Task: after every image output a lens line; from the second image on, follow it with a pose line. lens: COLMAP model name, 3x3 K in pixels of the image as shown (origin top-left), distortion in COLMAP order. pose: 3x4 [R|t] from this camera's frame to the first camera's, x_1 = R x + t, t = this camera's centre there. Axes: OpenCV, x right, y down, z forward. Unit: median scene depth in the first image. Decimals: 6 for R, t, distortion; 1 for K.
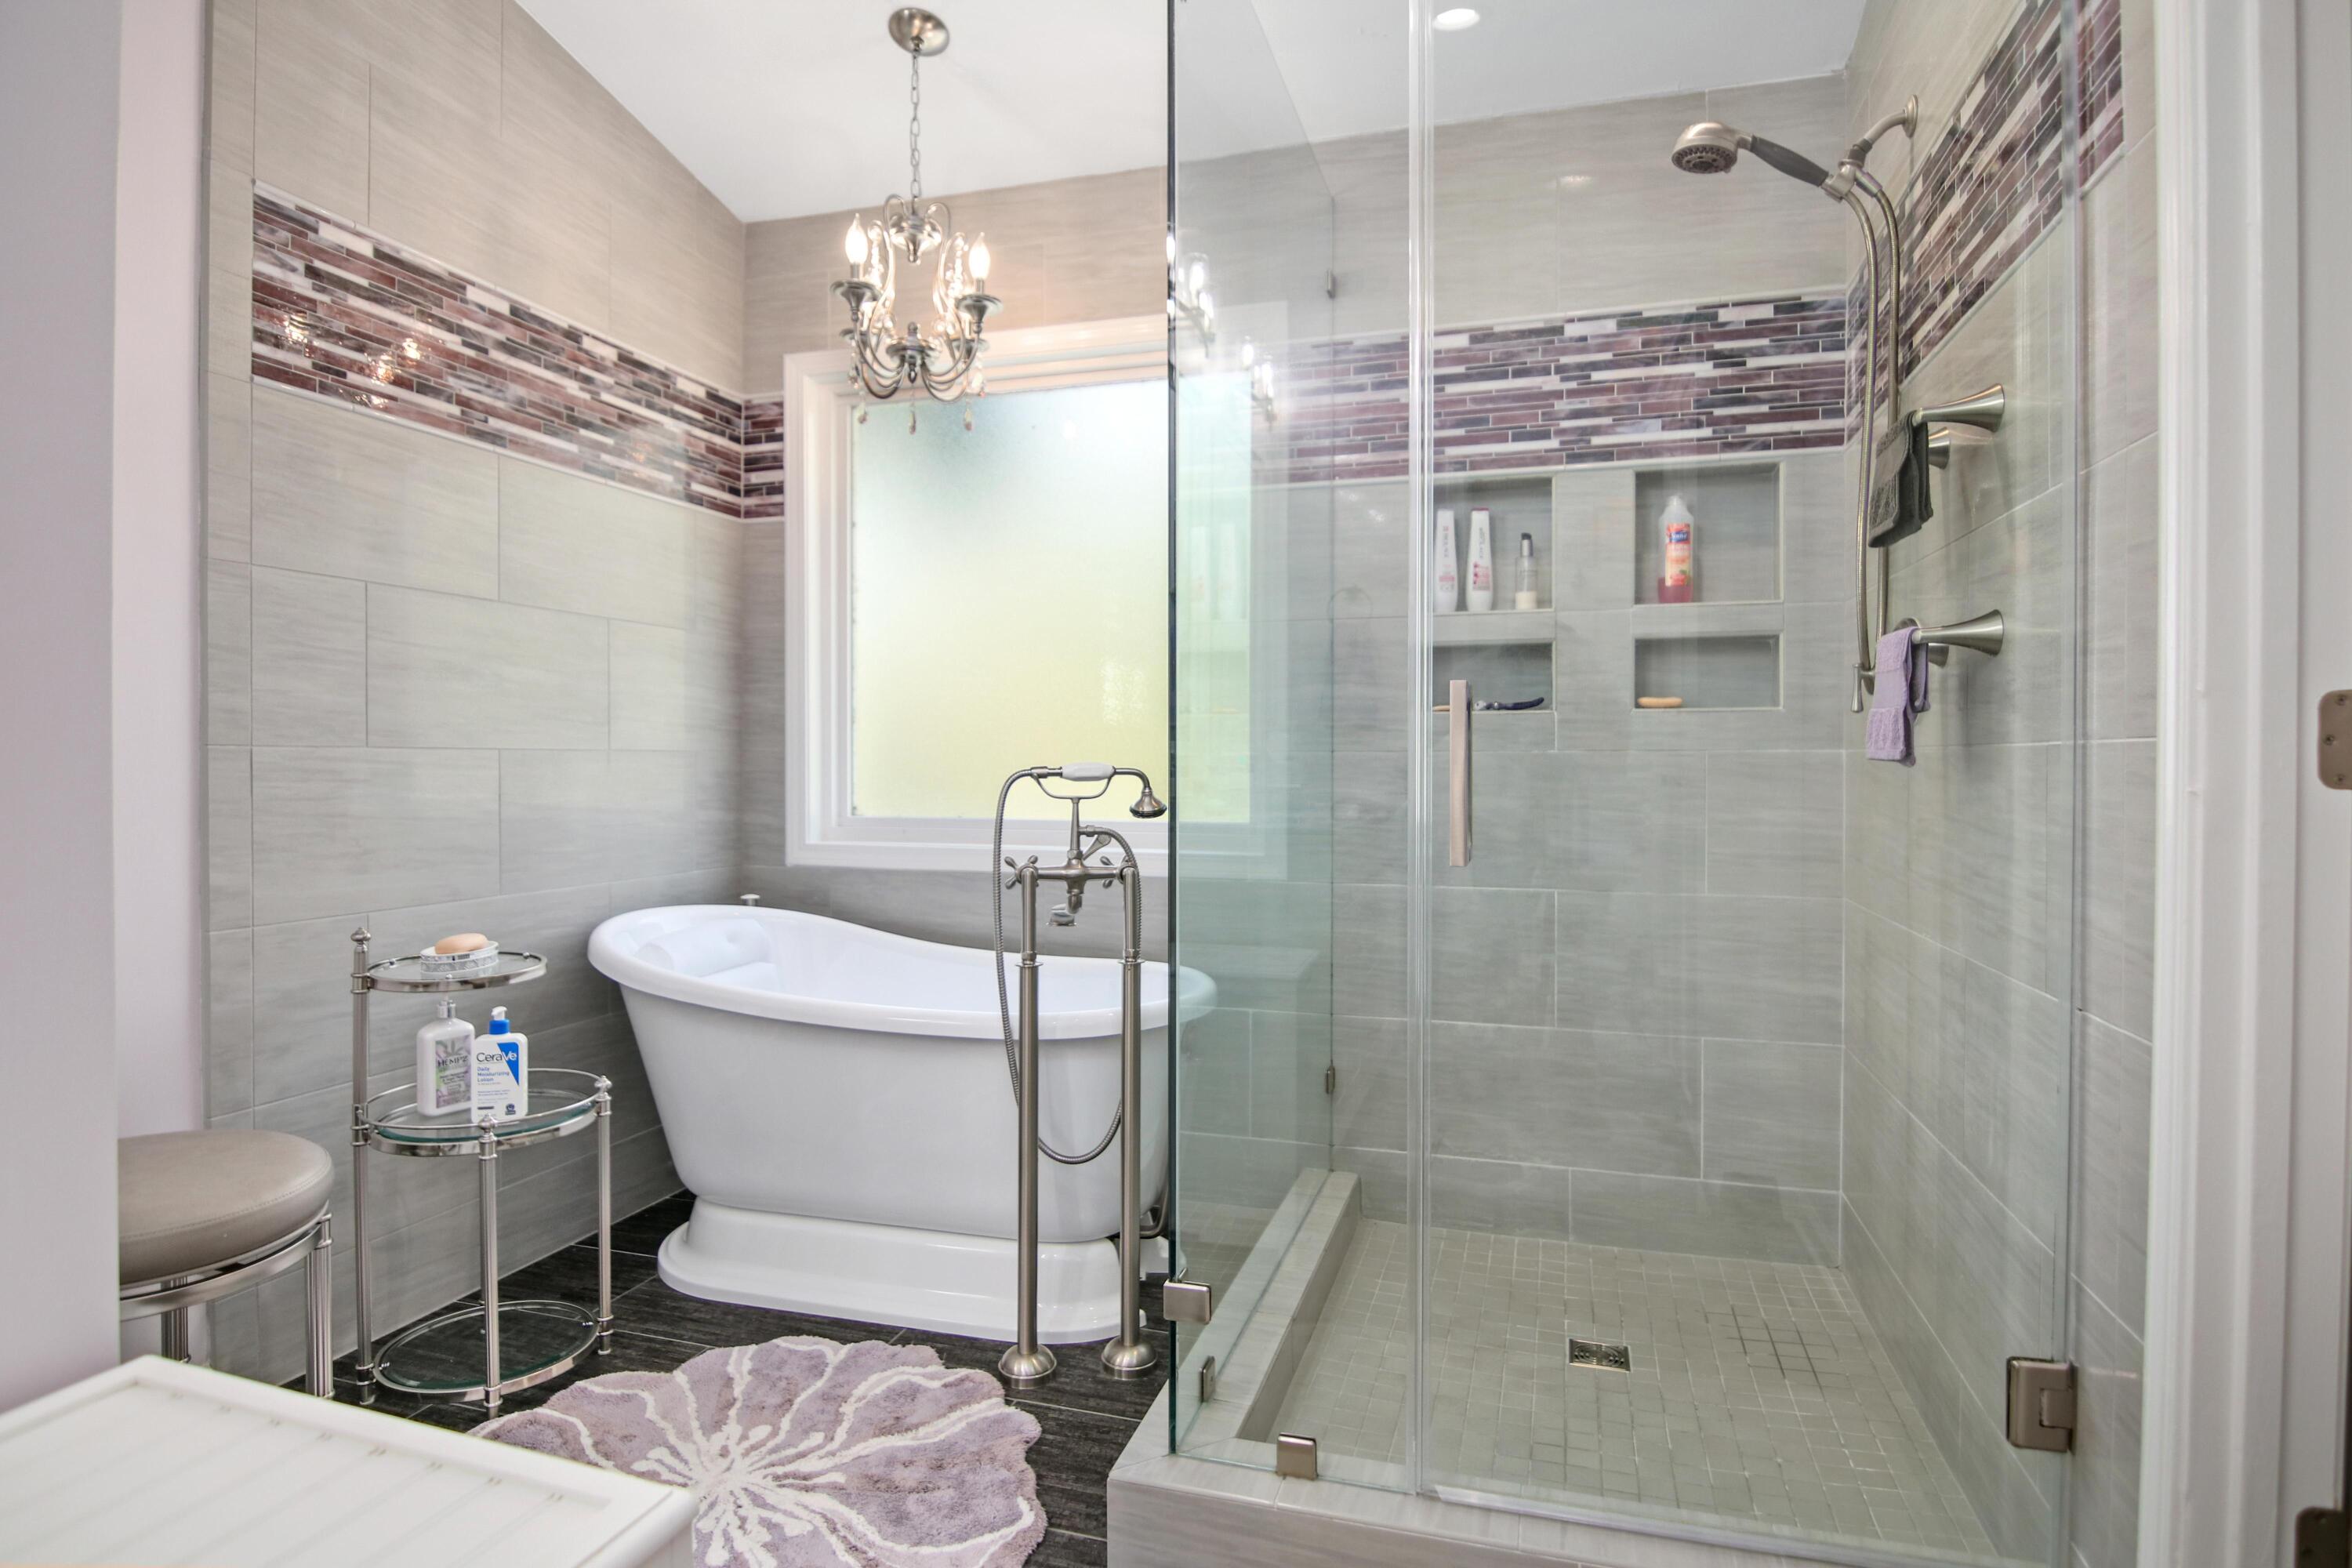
lens RADIAL K [[1250.3, 0, 1175.5], [0, 1250.3, 785.7], [0, 0, 1]] dist [-0.000838, -0.013935]
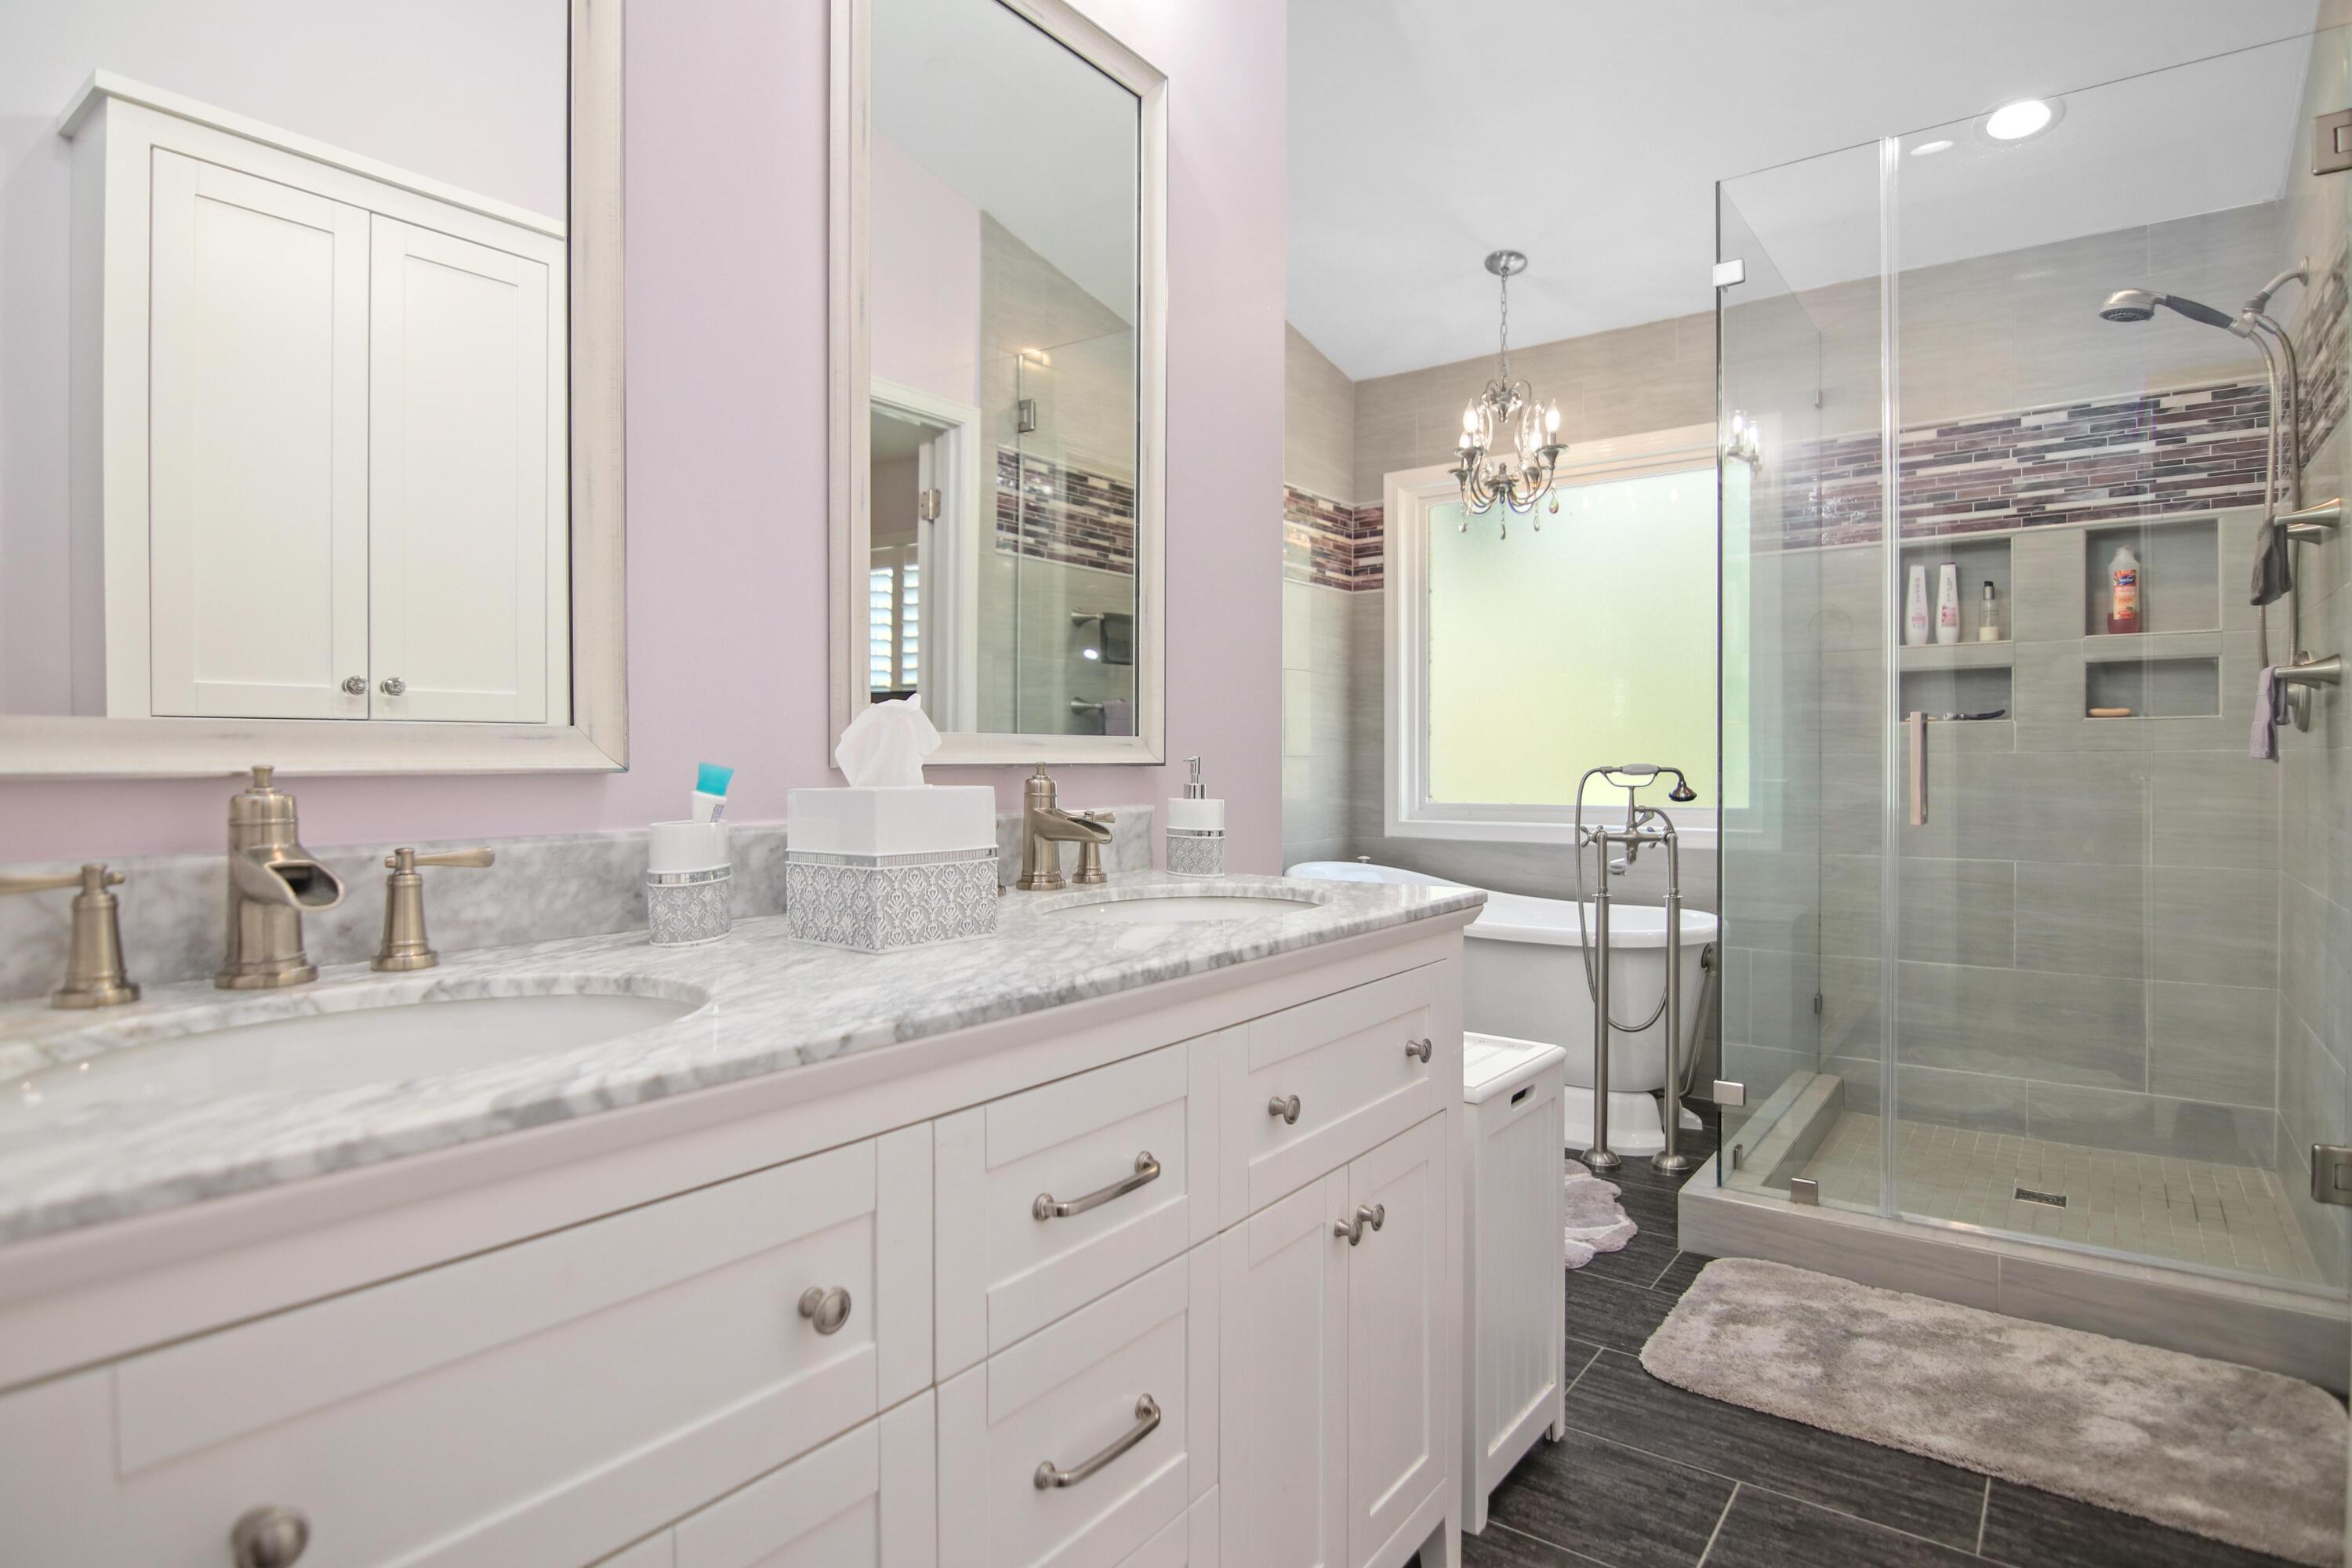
lens RADIAL K [[1250.3, 0, 1175.5], [0, 1250.3, 785.7], [0, 0, 1]] dist [-0.000838, -0.013935]
pose [[0.943709, 0.000084, -0.330776, -0.084343], [-0.000208, 1.000000, -0.000340, 0.007677], [0.330776, 0.000389, 0.943709, -0.490816]]
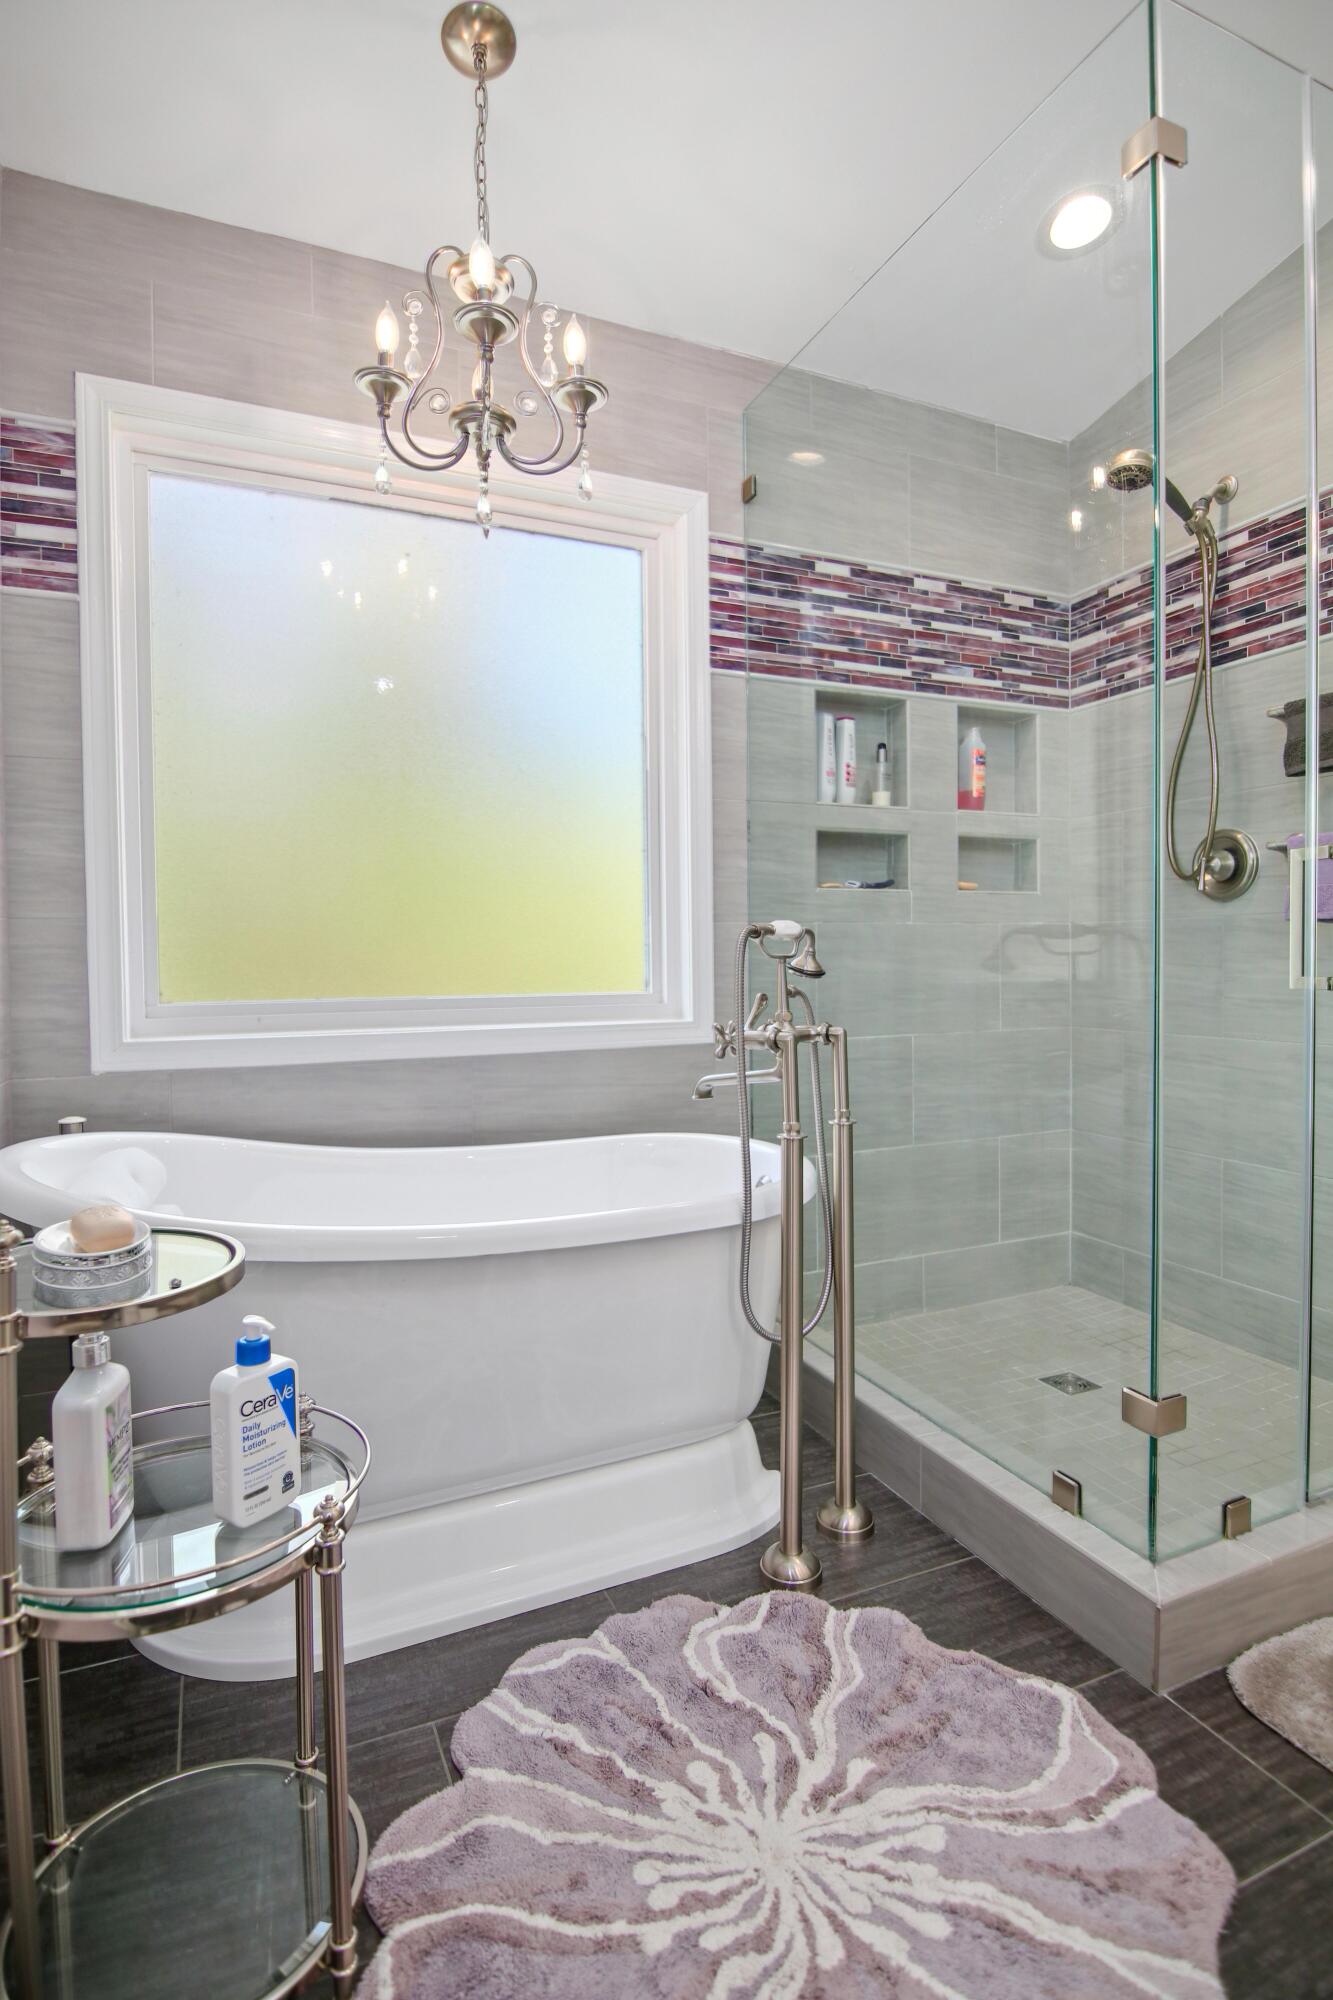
lens RADIAL K [[1030.3, 0, 697.4], [0, 1030.3, 987.3], [0, 0, 1]] dist [-0.002191, -0.012966]
pose [[0.747752, -0.029378, 0.663328, -0.543767], [0.023659, 0.999565, 0.017600, 0.013796], [-0.663557, 0.002533, 0.748121, 0.384155]]
